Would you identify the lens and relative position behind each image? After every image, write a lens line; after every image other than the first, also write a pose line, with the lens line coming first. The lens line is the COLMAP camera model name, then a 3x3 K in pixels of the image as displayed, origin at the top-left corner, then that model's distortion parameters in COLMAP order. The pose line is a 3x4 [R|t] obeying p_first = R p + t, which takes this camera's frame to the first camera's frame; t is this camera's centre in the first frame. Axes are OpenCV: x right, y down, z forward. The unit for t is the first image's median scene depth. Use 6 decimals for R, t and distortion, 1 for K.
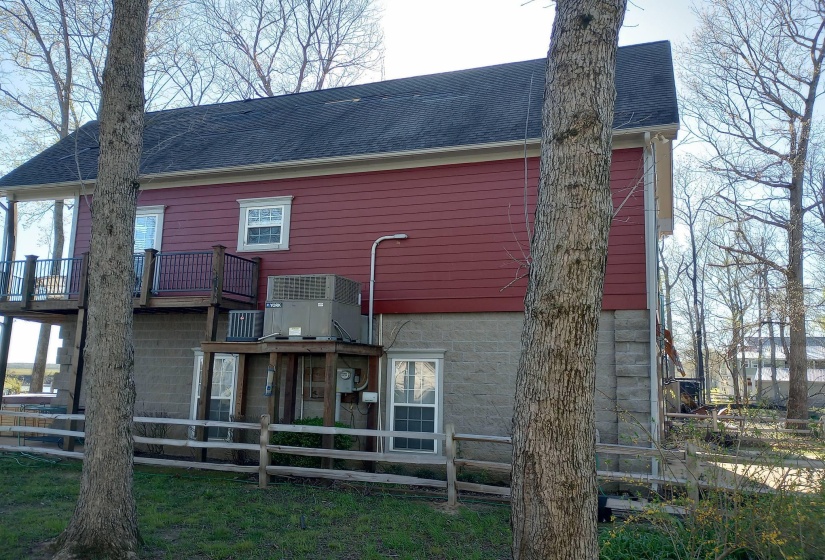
lens RADIAL K [[611.7, 0, 412.5], [0, 611.7, 280.0], [0, 0, 1]] dist [0.027196, -0.003002]
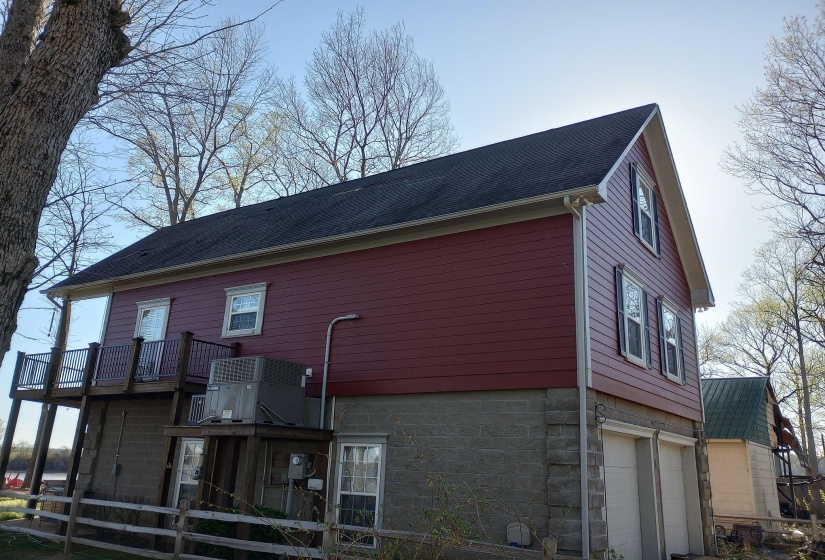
lens RADIAL K [[611.7, 0, 412.5], [0, 611.7, 280.0], [0, 0, 1]] dist [0.027196, -0.003002]
pose [[0.977839, -0.048738, -0.203609, 0.285920], [0.019186, 0.989295, -0.144665, 0.015336], [0.208479, 0.137553, 0.968306, 0.049519]]
